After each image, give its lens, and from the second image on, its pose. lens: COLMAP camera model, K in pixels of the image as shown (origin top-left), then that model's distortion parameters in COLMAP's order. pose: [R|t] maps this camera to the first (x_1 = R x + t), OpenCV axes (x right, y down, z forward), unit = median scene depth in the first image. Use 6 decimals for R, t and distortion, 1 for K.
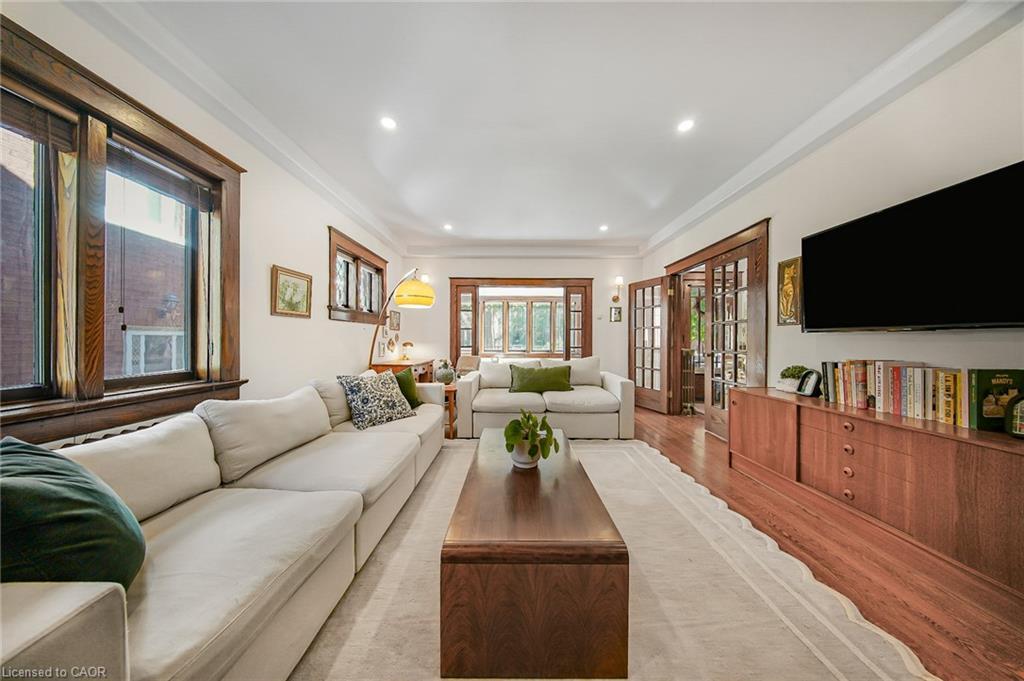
lens RADIAL K [[302.9, 0, 510.5], [0, 302.9, 336.9], [0, 0, 1]] dist [0.000072, 0.000016]
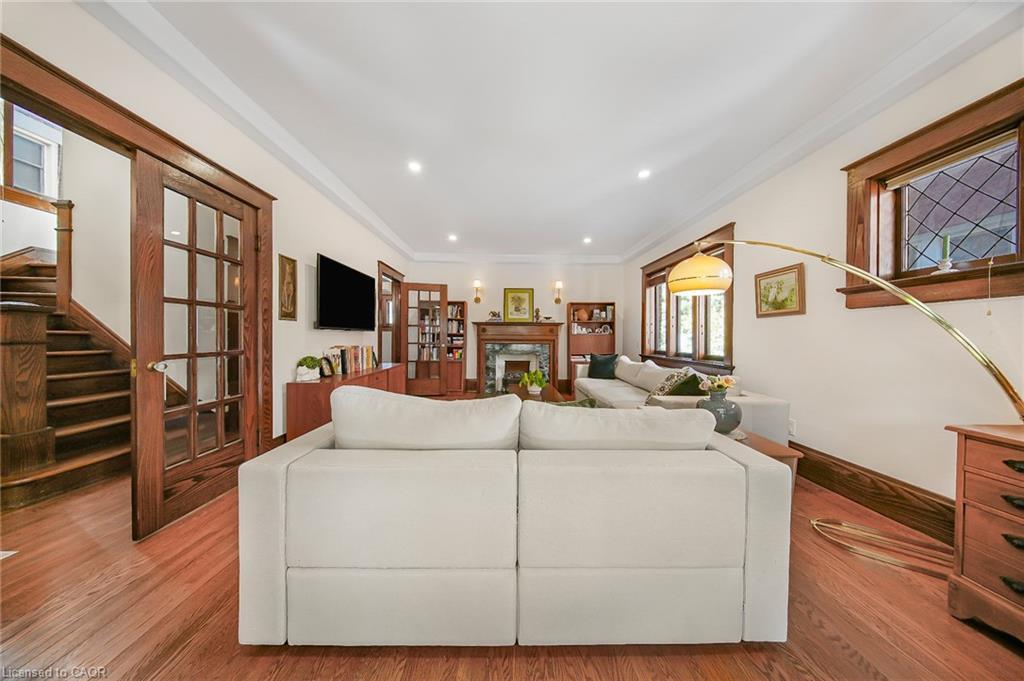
lens RADIAL K [[302.9, 0, 510.5], [0, 302.9, 336.9], [0, 0, 1]] dist [0.000072, 0.000016]
pose [[-0.999377, -0.009985, -0.033848, 0.187216], [-0.009798, 0.999936, -0.005692, 0.017808], [0.033903, -0.005357, -0.999411, 1.941888]]
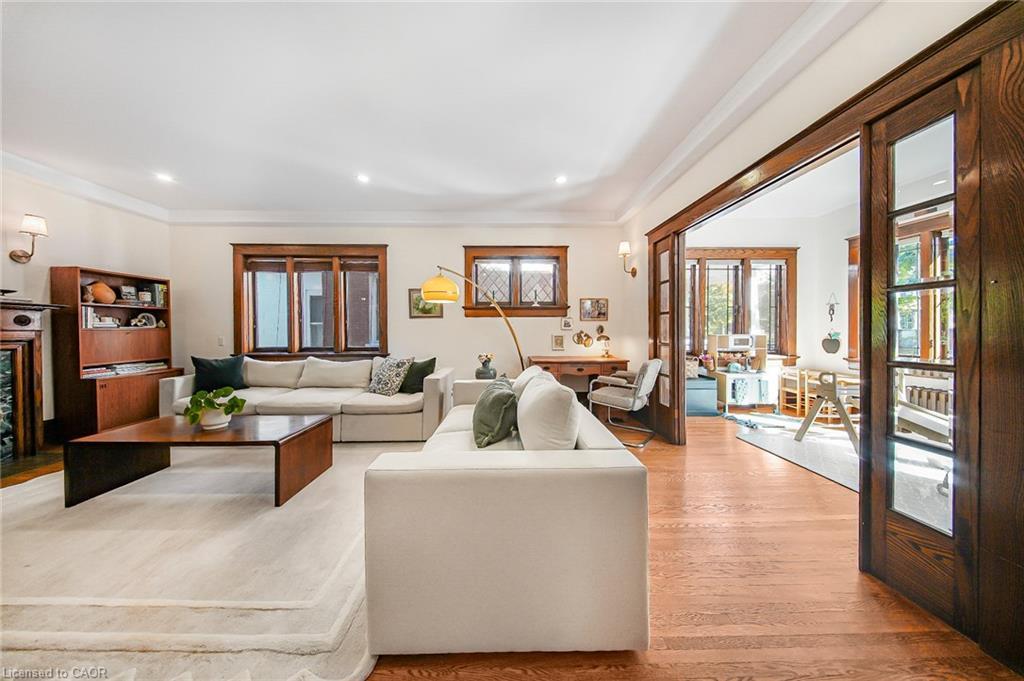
lens RADIAL K [[302.9, 0, 510.5], [0, 302.9, 336.9], [0, 0, 1]] dist [0.000072, 0.000016]
pose [[0.037552, 0.013329, -0.999206, 0.875358], [0.009948, 0.999857, 0.013712, 0.015727], [0.999245, -0.010455, 0.037414, 1.367962]]
